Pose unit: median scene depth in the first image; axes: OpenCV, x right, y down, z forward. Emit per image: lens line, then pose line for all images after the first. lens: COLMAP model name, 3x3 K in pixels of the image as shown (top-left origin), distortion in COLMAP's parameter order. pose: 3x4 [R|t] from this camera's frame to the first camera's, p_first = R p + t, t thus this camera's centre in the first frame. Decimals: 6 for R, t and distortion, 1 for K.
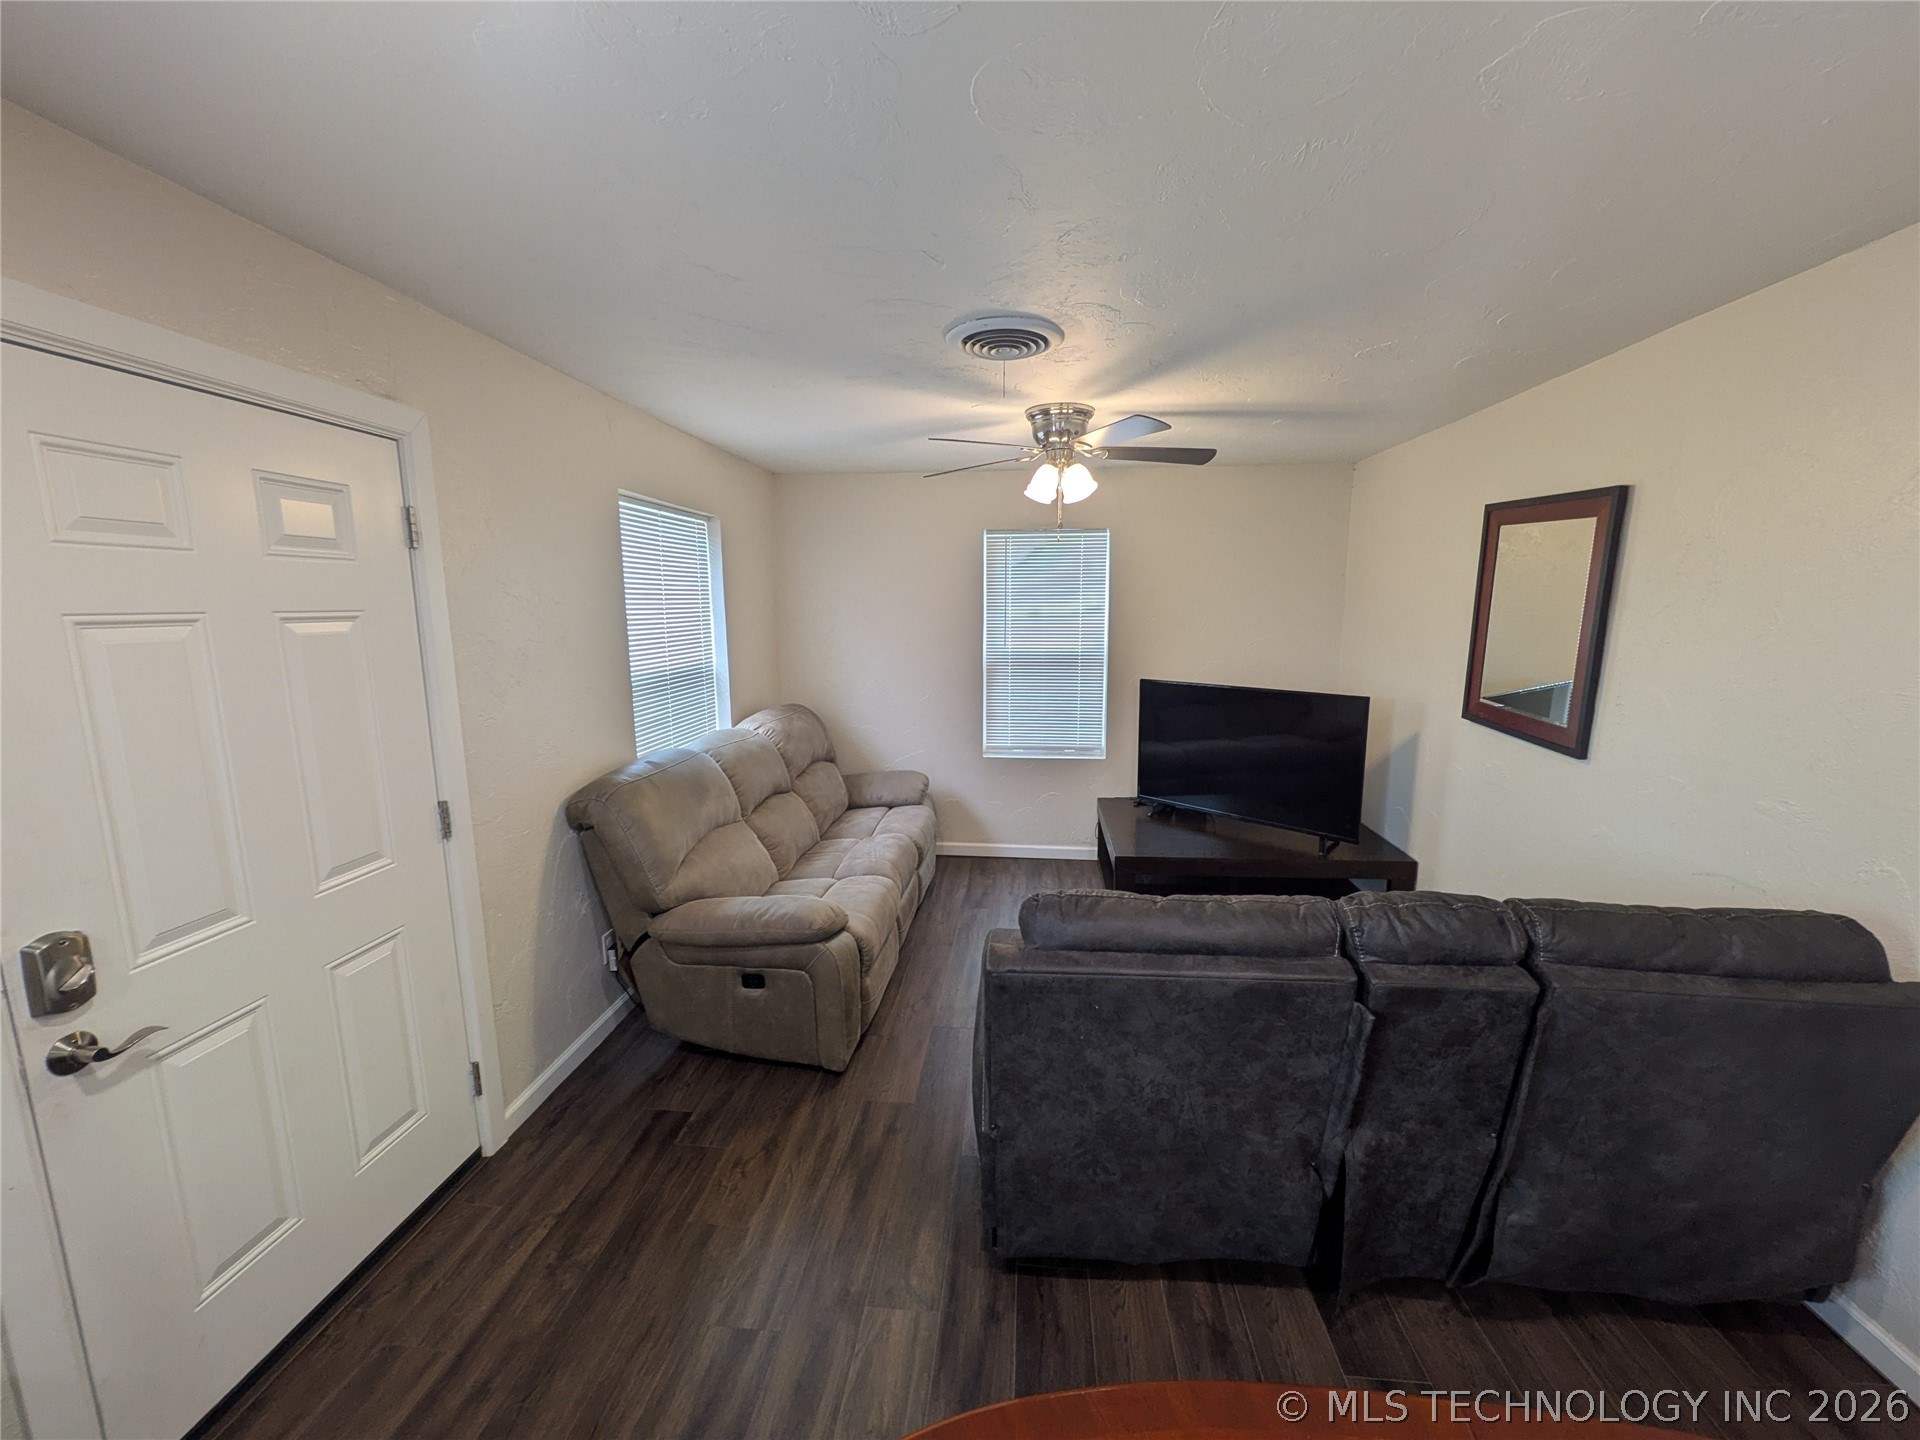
lens RADIAL K [[757.6, 0, 960.0], [0, 757.6, 720.0], [0, 0, 1]] dist [-0.000495, -0.000514]
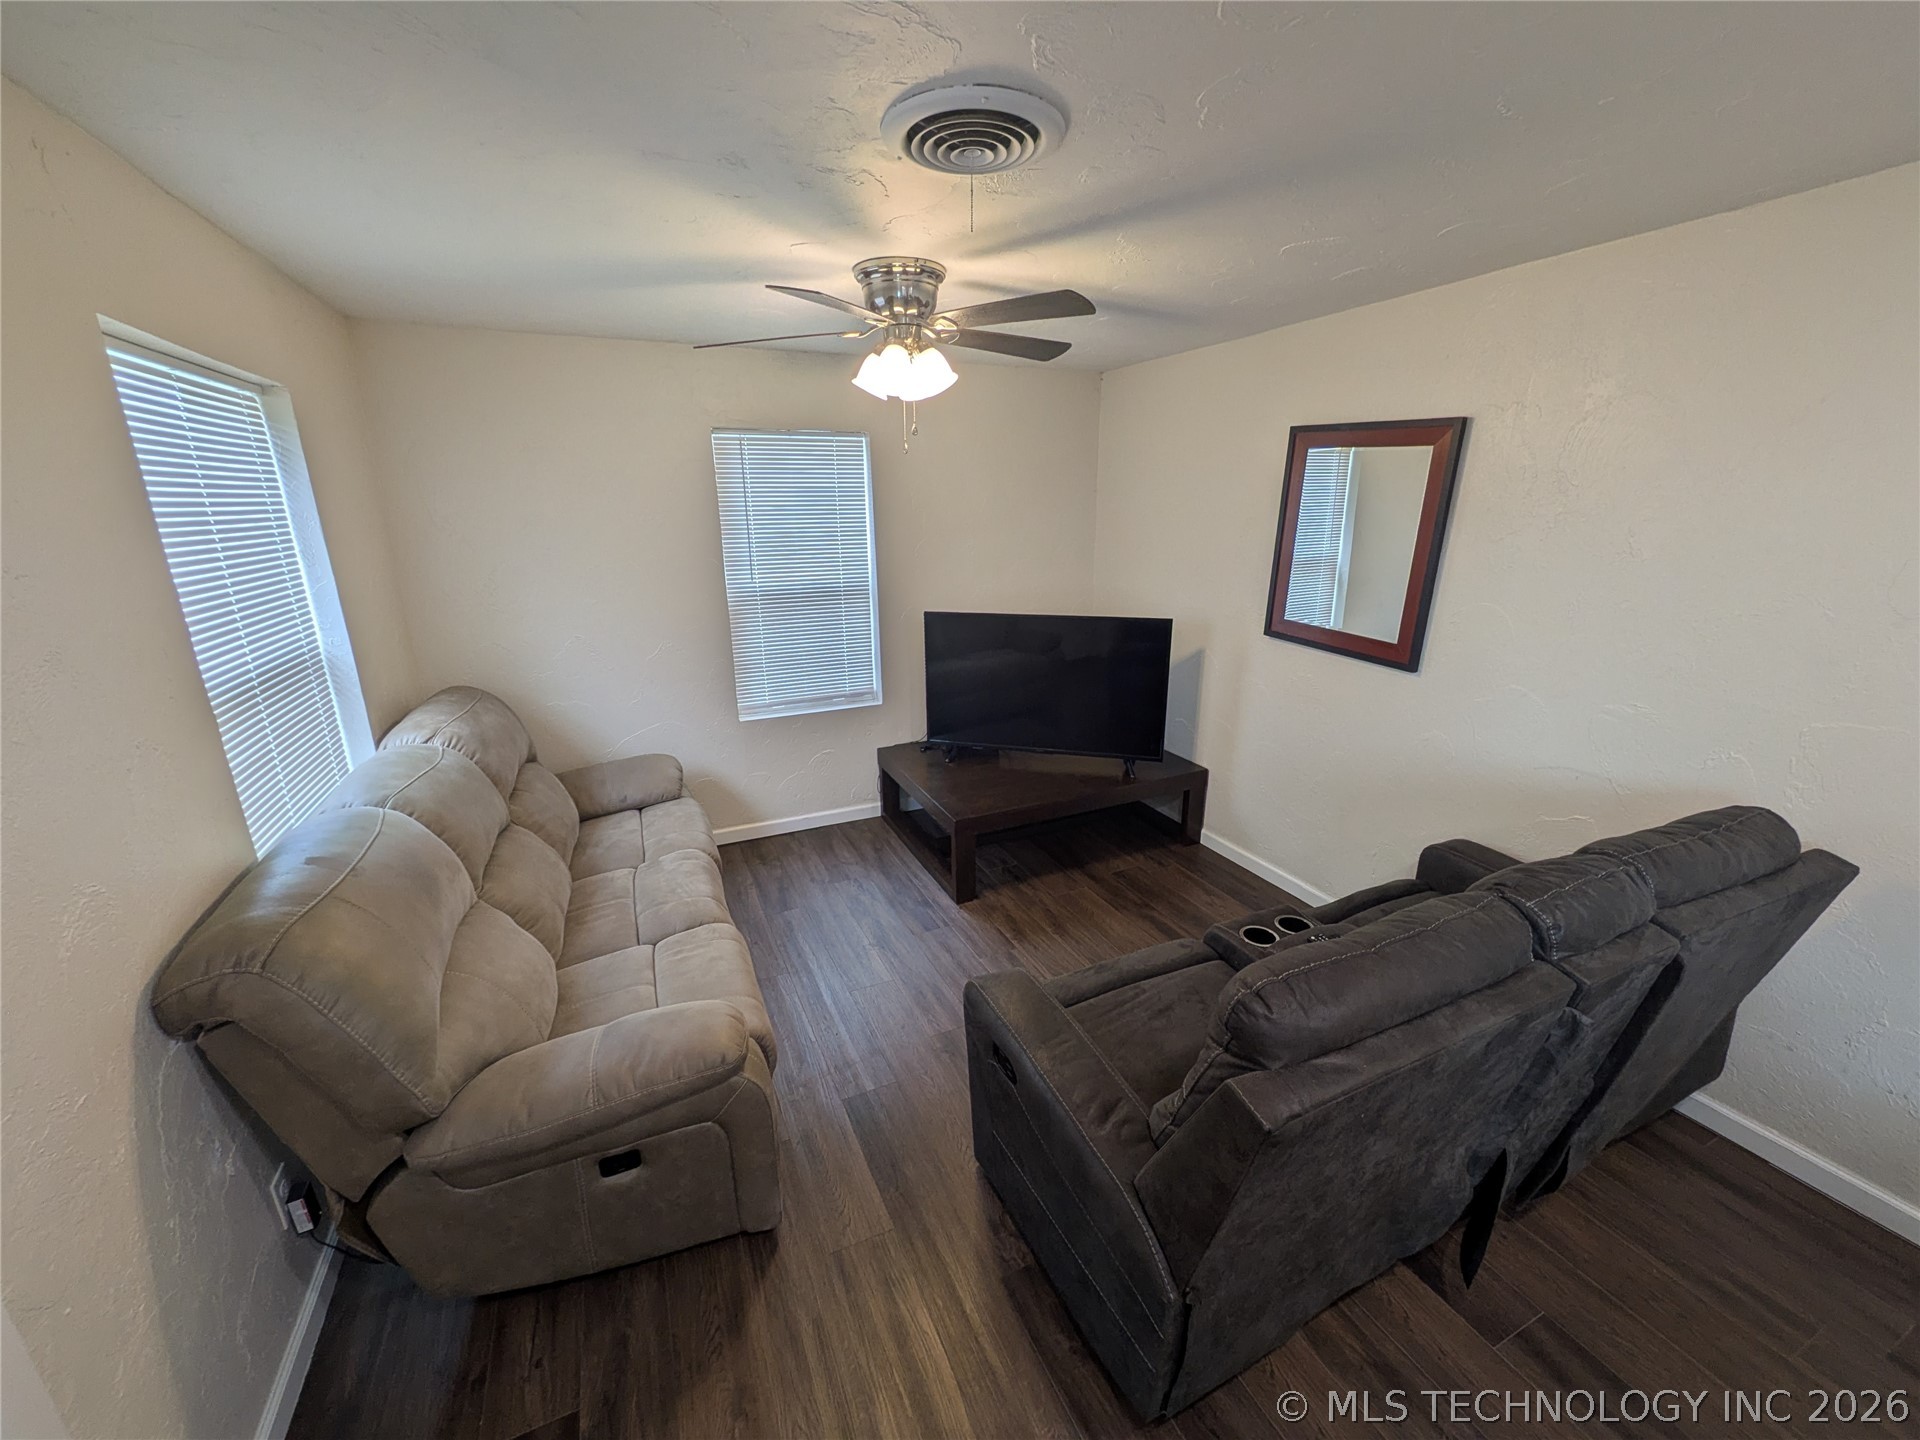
lens RADIAL K [[759.7, 0, 960.0], [0, 759.7, 720.0], [0, 0, 1]] dist [-0.001043, -0.000339]
pose [[0.865871, -0.143282, 0.479310, -0.231031], [0.083129, 0.985996, 0.144575, -0.074338], [-0.493312, -0.085338, 0.865656, 0.282710]]
